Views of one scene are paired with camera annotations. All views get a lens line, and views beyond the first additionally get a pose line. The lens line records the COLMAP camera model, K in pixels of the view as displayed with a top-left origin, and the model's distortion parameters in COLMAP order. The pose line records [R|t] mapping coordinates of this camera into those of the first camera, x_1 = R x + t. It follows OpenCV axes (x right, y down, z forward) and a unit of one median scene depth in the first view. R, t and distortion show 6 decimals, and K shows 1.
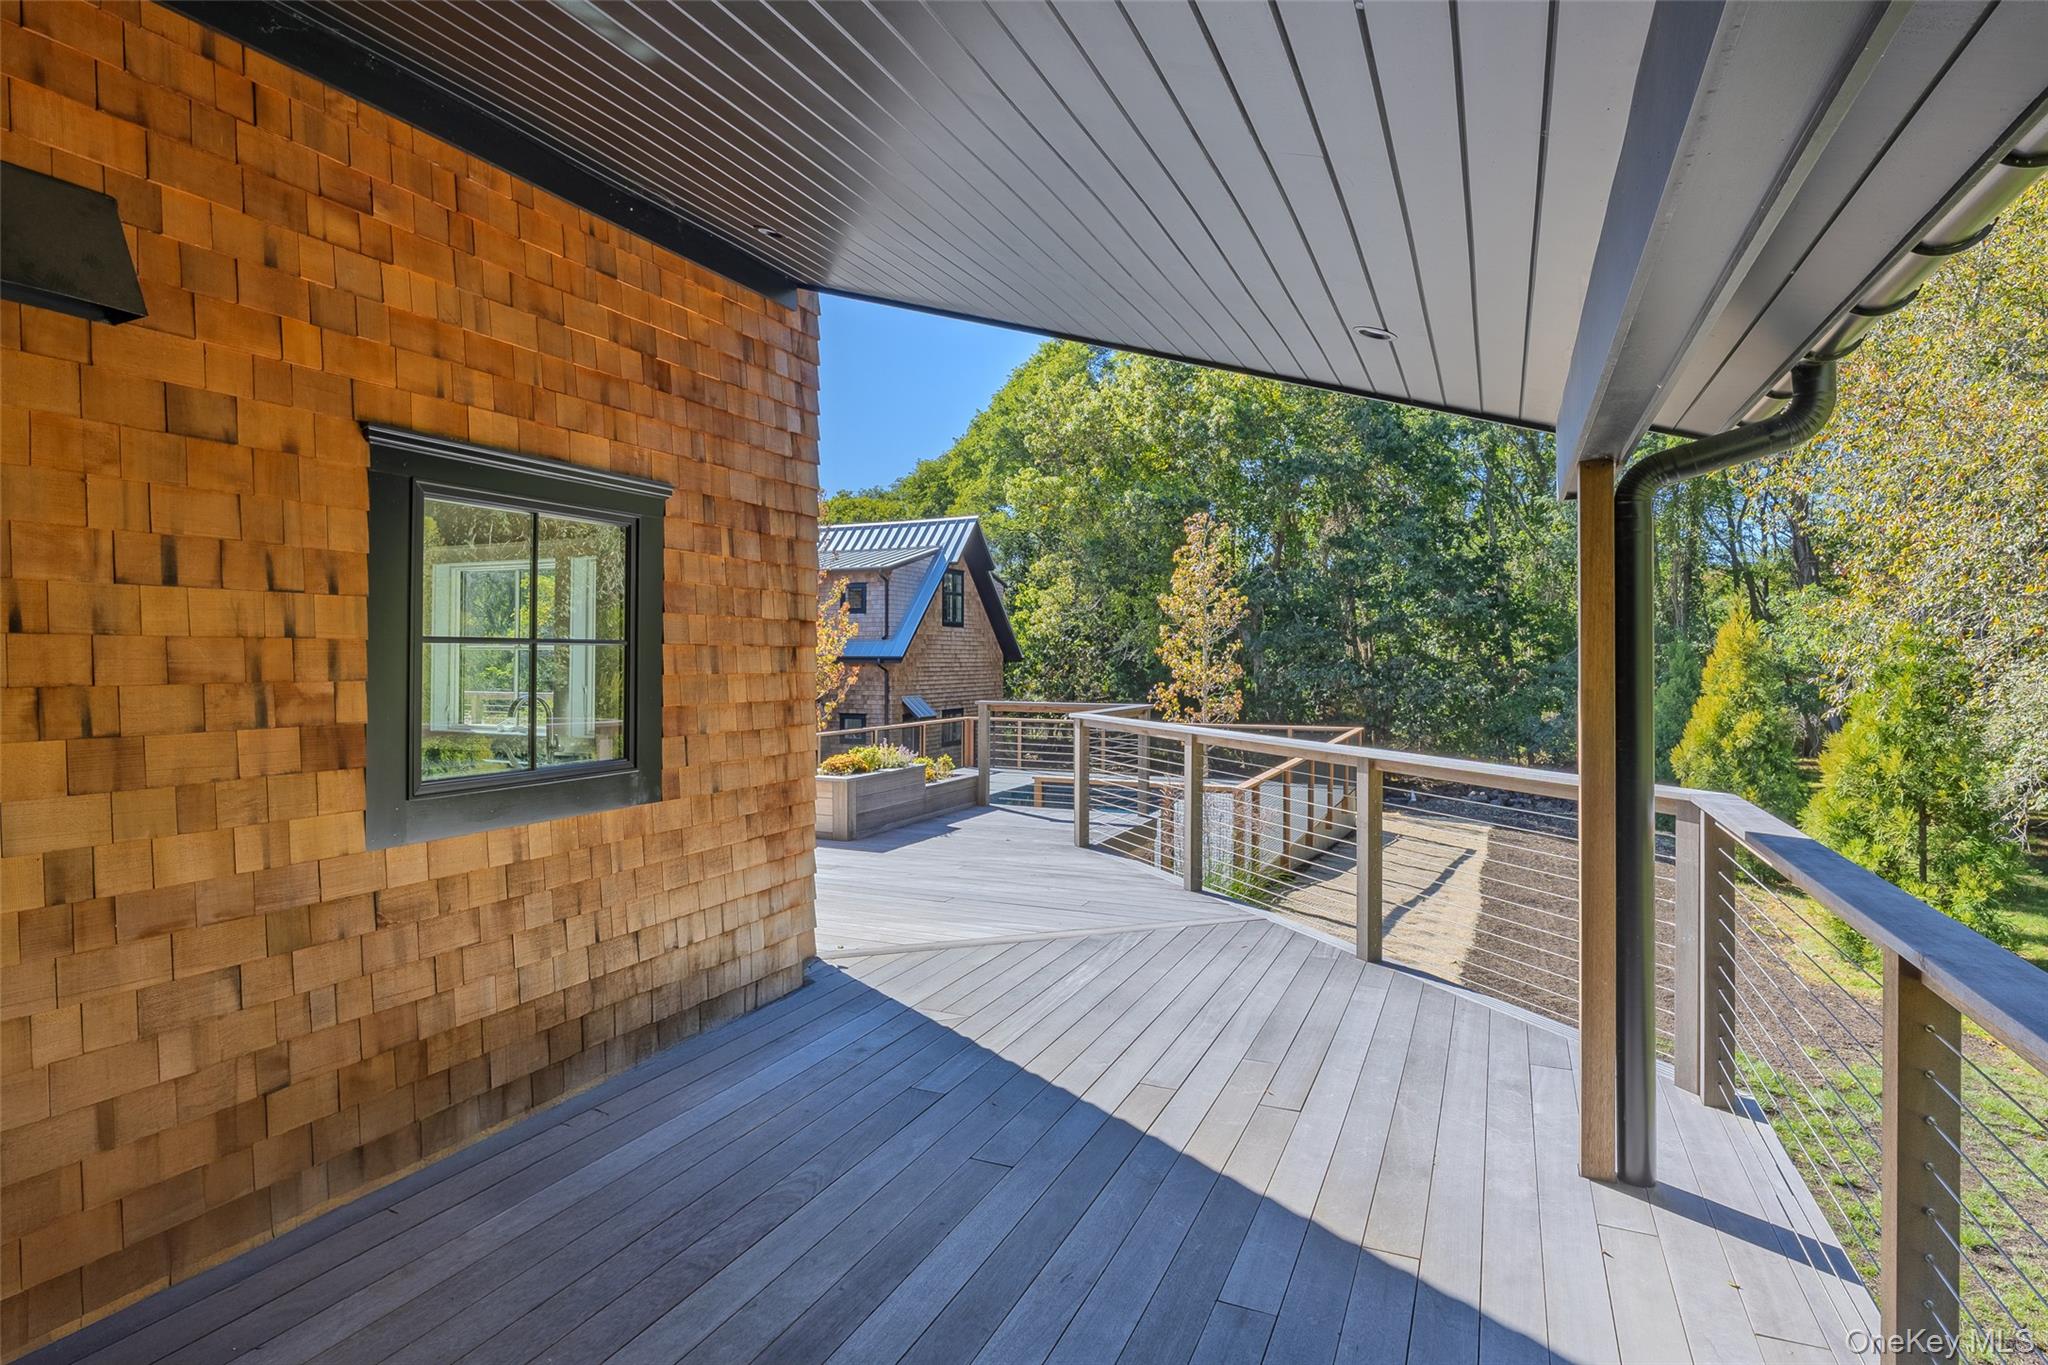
lens RADIAL K [[1080.9, 0, 1021.5], [0, 1080.9, 671.9], [0, 0, 1]] dist [-0.000680, 0.000010]
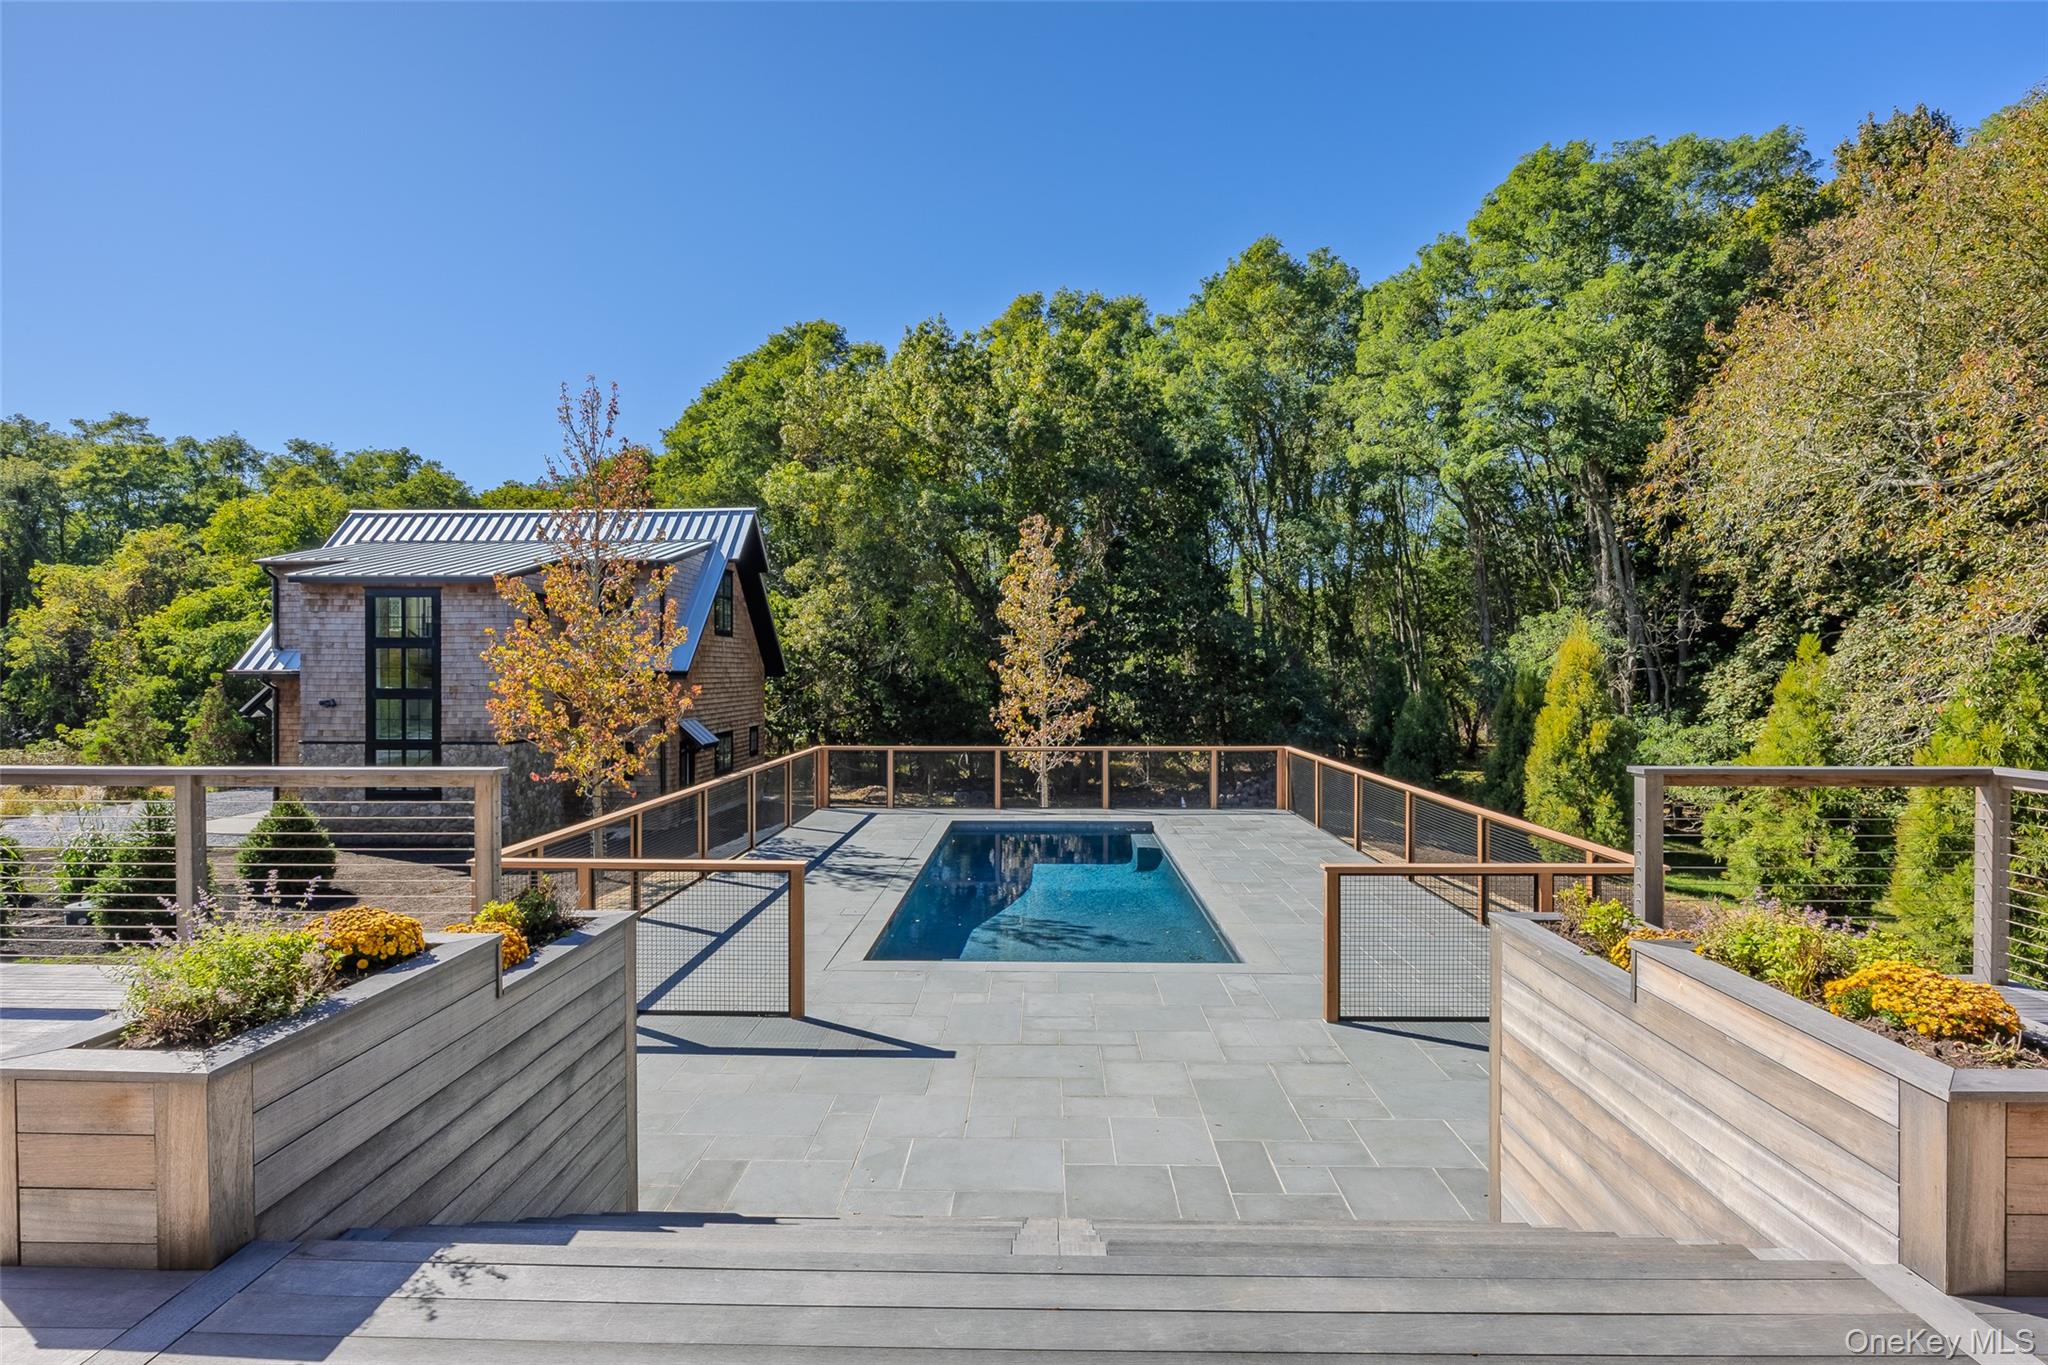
lens RADIAL K [[953.1, 0, 1023.7], [0, 953.1, 683.1], [0, 0, 1]] dist [0.000064, -0.000152]
pose [[0.922358, -0.007714, 0.386260, -0.138404], [0.007249, 0.999970, 0.002659, -0.004562], [-0.386269, 0.000348, 0.922386, 0.213034]]
